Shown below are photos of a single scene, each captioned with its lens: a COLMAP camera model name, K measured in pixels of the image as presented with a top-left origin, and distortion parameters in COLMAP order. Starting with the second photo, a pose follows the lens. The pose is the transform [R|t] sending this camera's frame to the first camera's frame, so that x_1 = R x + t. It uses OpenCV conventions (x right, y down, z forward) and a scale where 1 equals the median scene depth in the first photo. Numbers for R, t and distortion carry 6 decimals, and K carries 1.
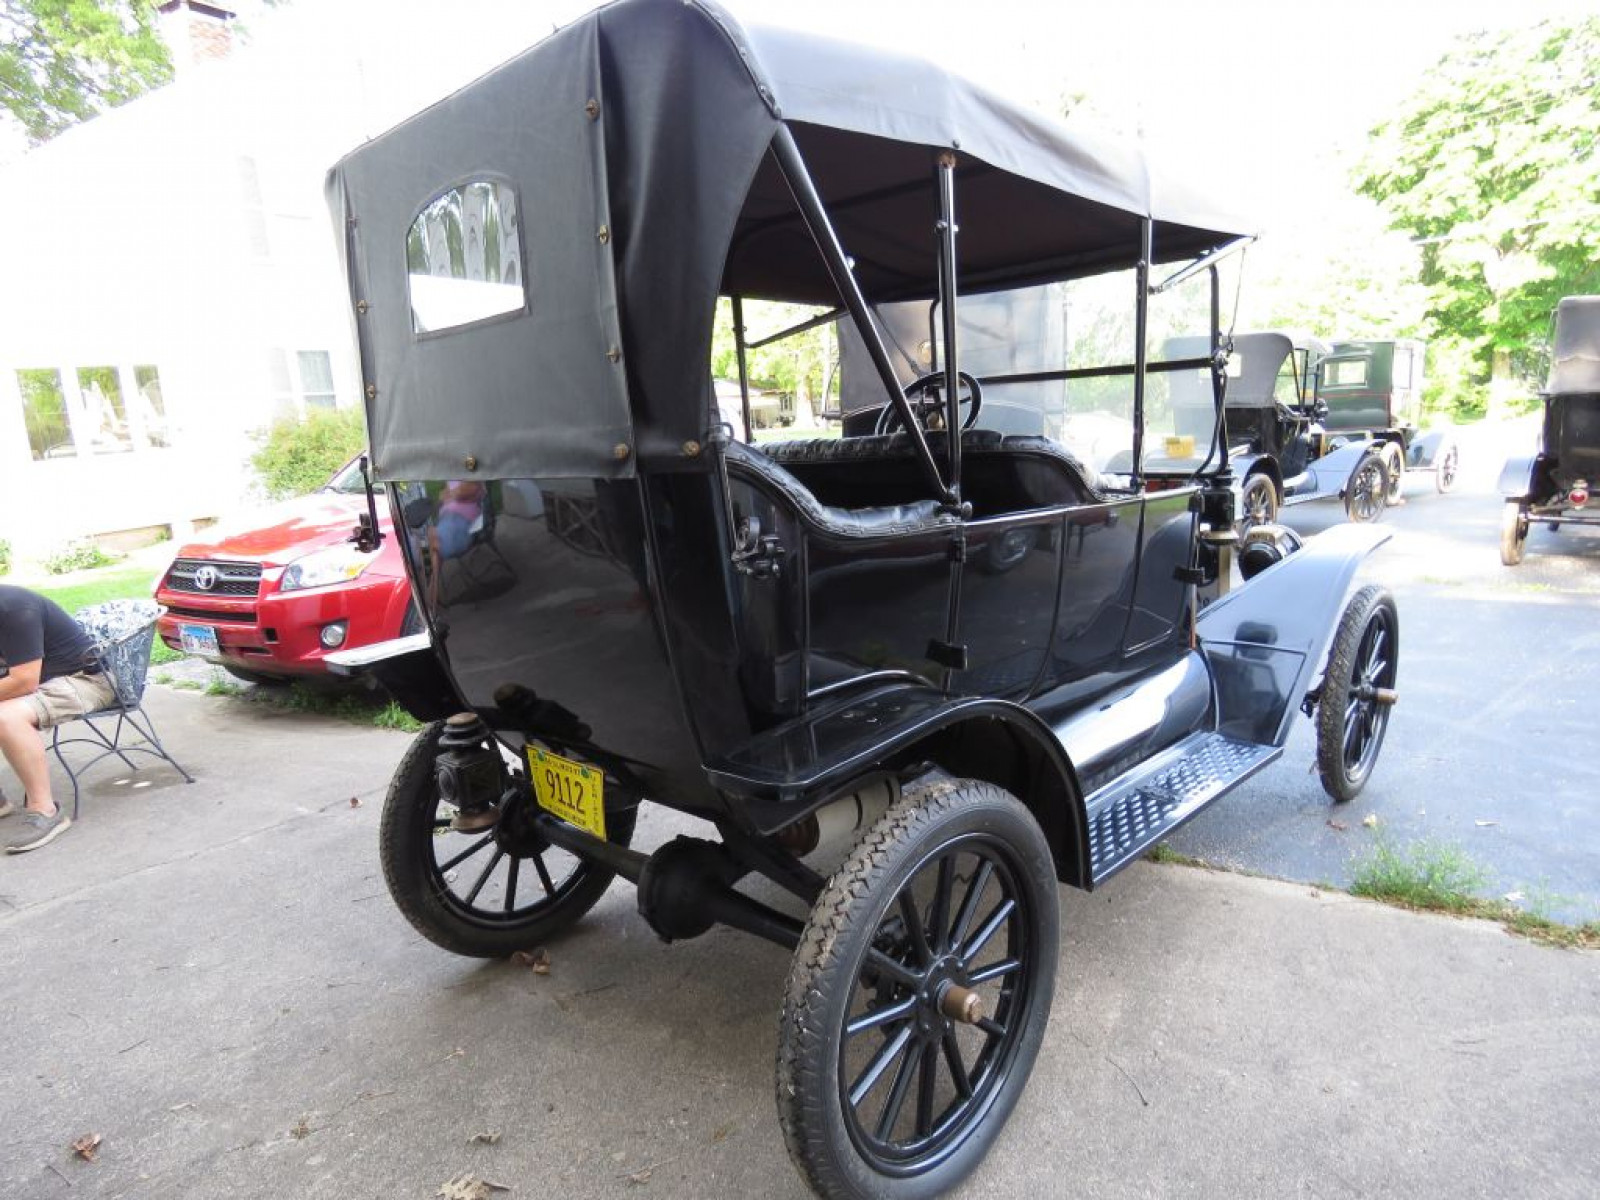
lens RADIAL K [[1029.1, 0, 792.3], [0, 1029.1, 596.2], [0, 0, 1]] dist [0.000164, -0.008337]
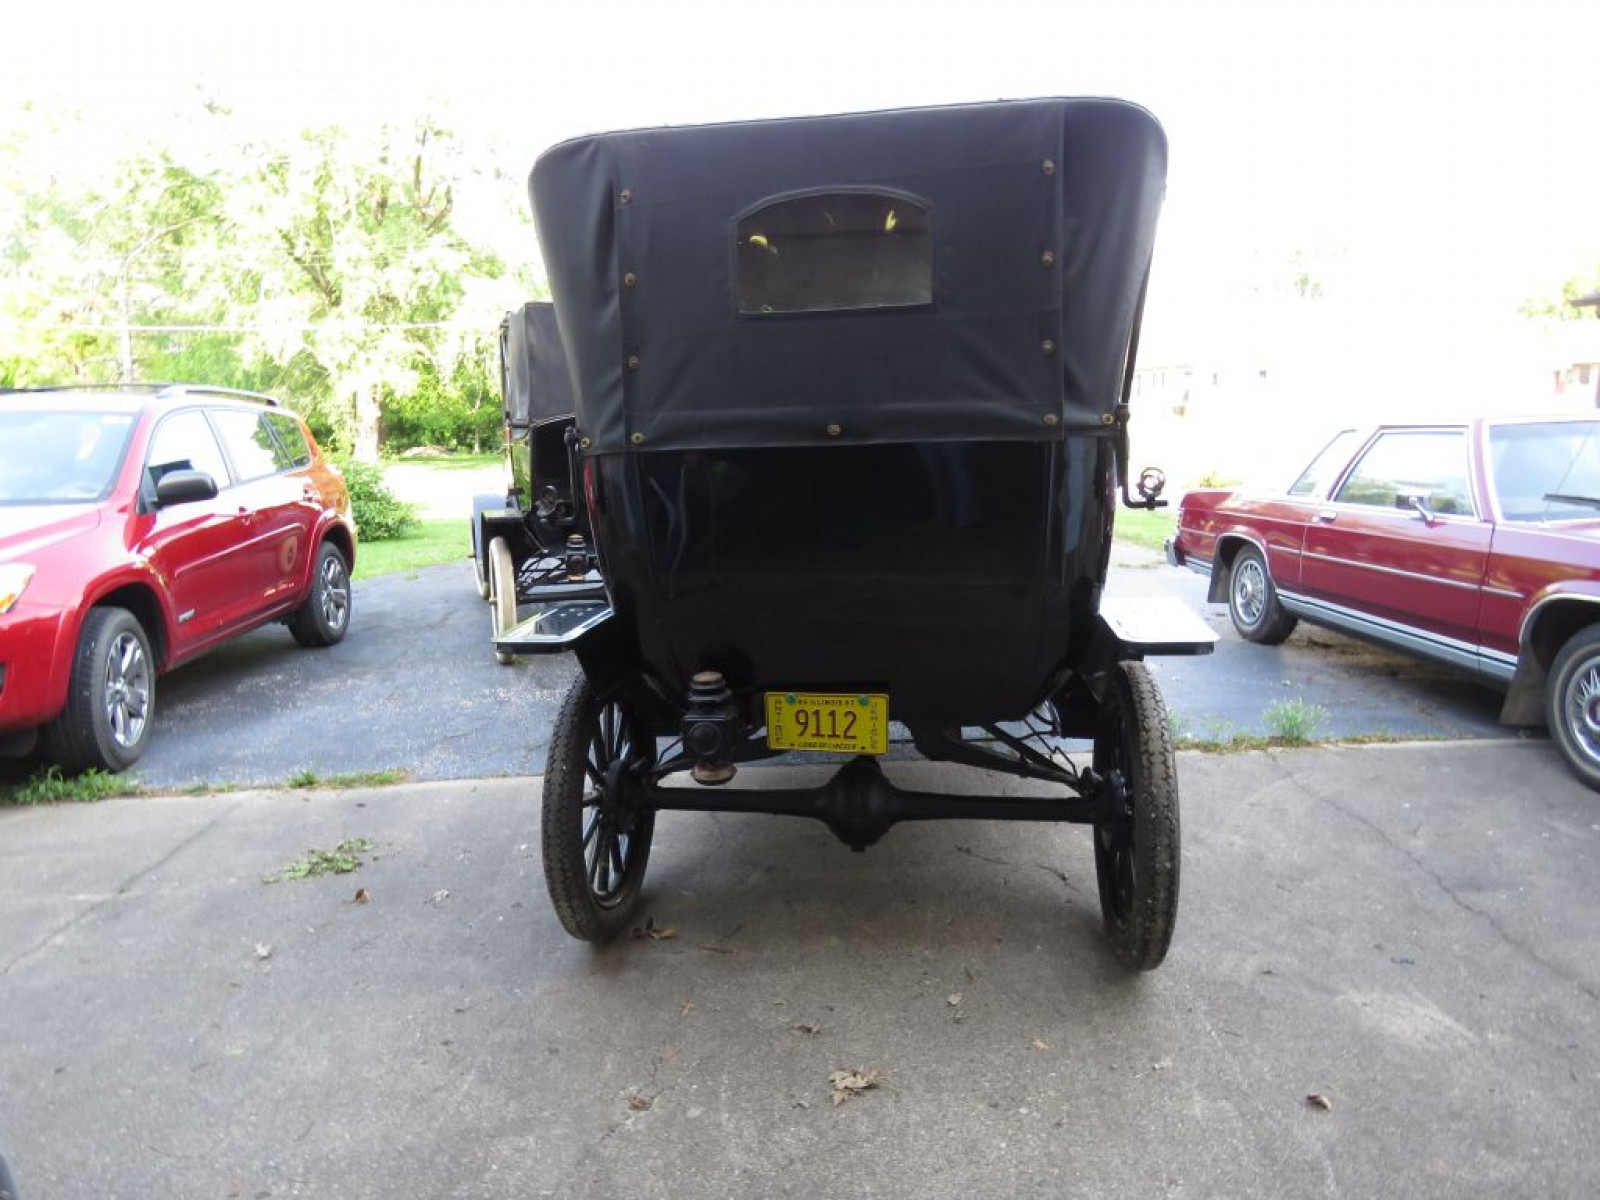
lens RADIAL K [[1029.1, 0, 778.0], [0, 1029.1, 595.6], [0, 0, 1]] dist [0.000164, -0.008337]
pose [[0.810451, -0.063259, 0.582381, -0.191790], [0.081386, 0.996670, -0.004999, 0.009948], [-0.580126, 0.051449, 0.812900, 0.018977]]
